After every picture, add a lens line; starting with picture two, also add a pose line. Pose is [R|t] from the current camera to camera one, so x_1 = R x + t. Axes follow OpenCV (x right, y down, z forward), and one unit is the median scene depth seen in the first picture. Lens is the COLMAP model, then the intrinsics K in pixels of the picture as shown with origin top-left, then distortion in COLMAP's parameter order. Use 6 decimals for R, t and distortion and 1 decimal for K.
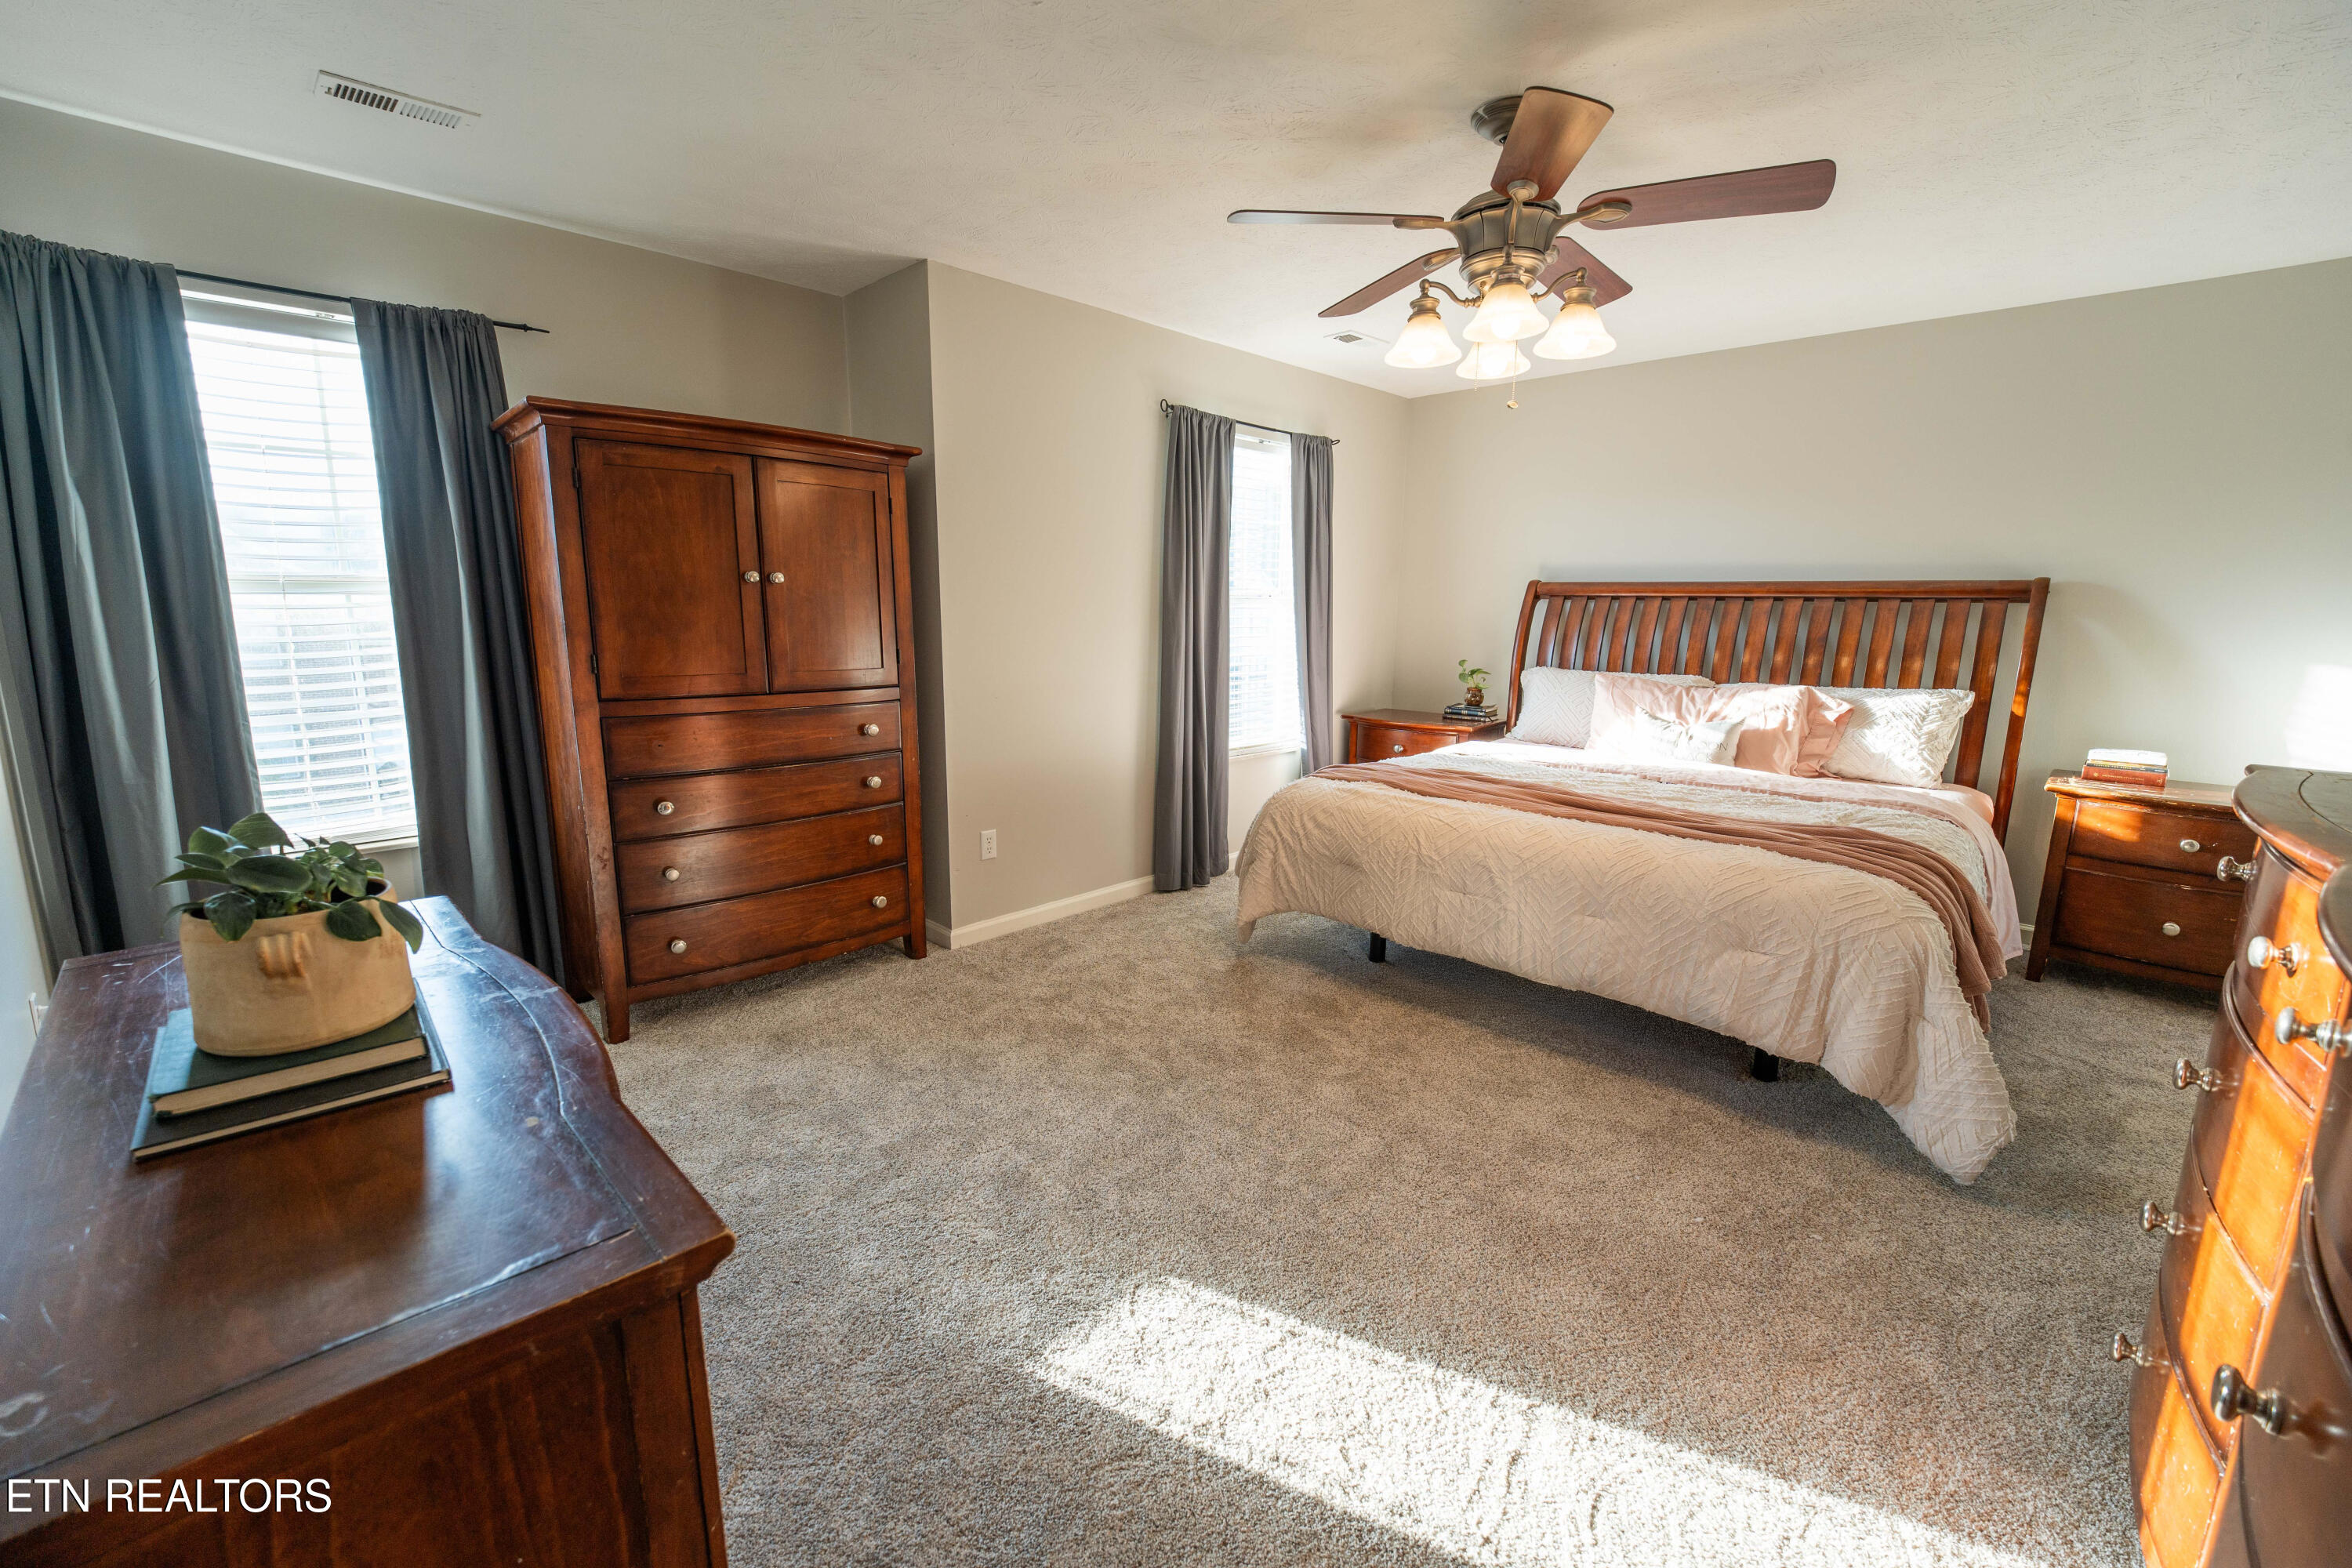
lens RADIAL K [[957.6, 0, 1179.3], [0, 957.6, 785.5], [0, 0, 1]] dist [-0.001498, -0.000225]
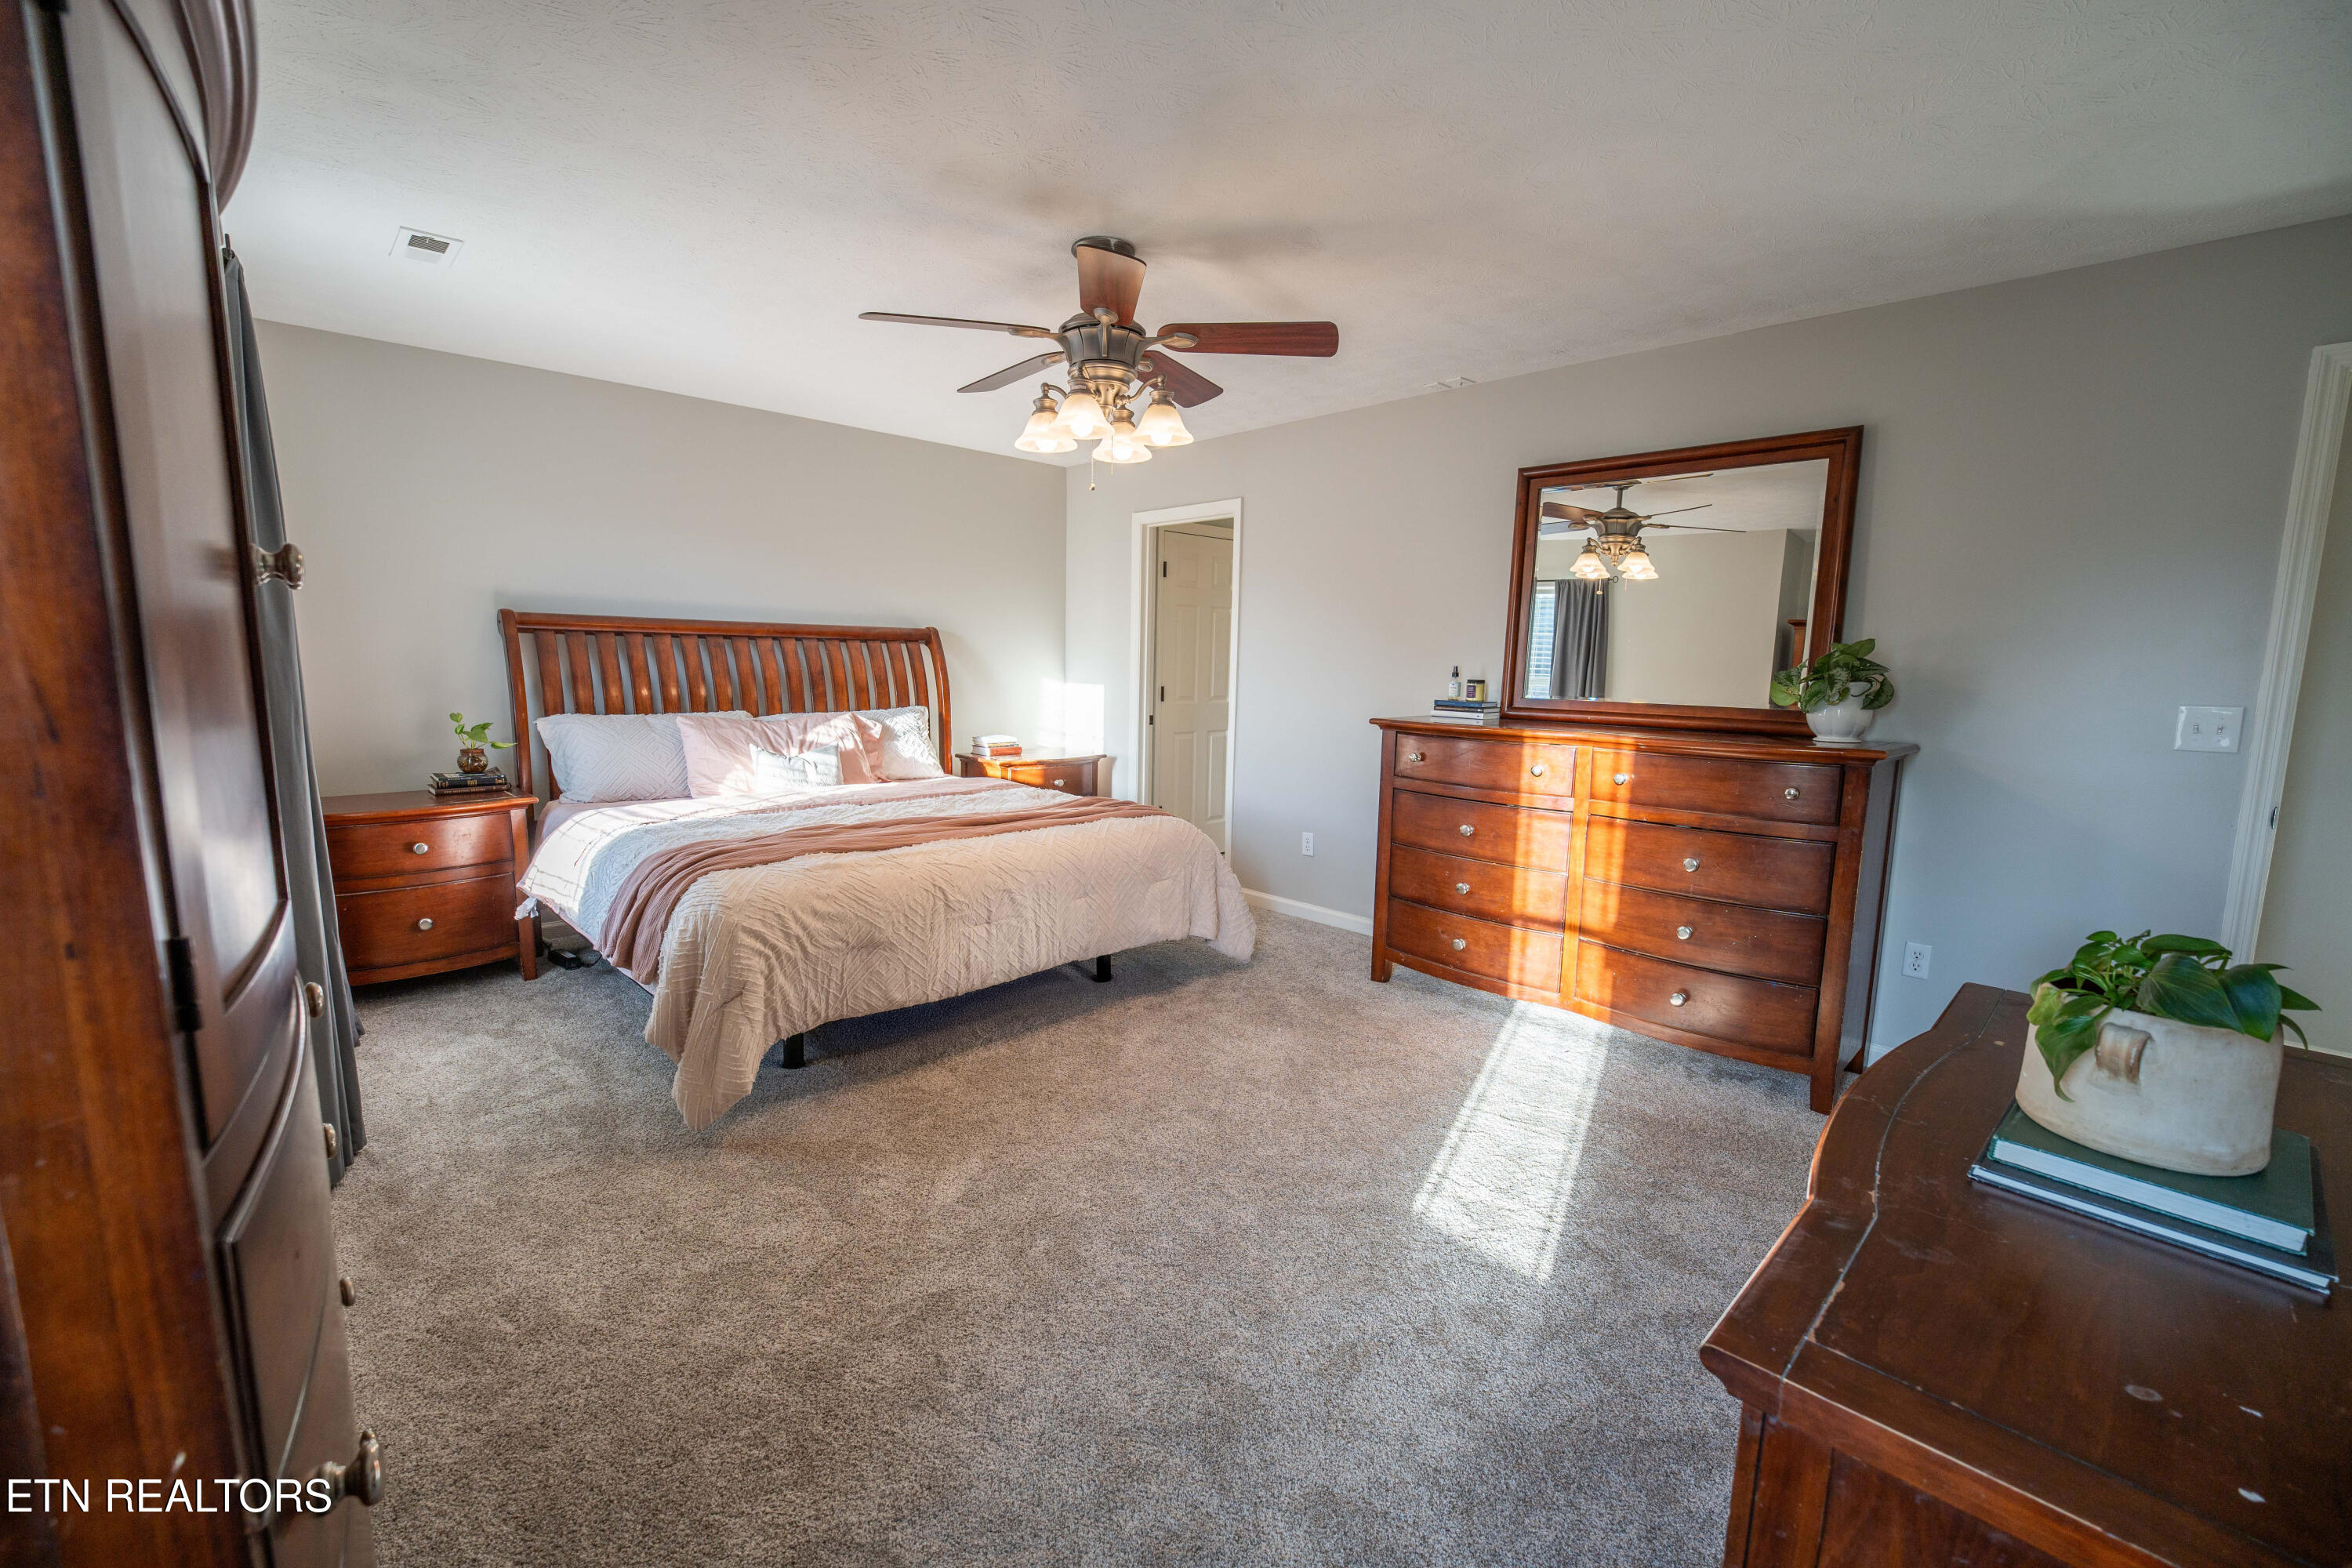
lens RADIAL K [[957.6, 0, 1181.3], [0, 957.6, 786.8], [0, 0, 1]] dist [-0.001498, -0.000225]
pose [[0.030579, -0.145958, 0.988818, -0.623565], [0.167846, 0.975983, 0.138873, -0.125522], [-0.985339, 0.161723, 0.054343, 0.620965]]
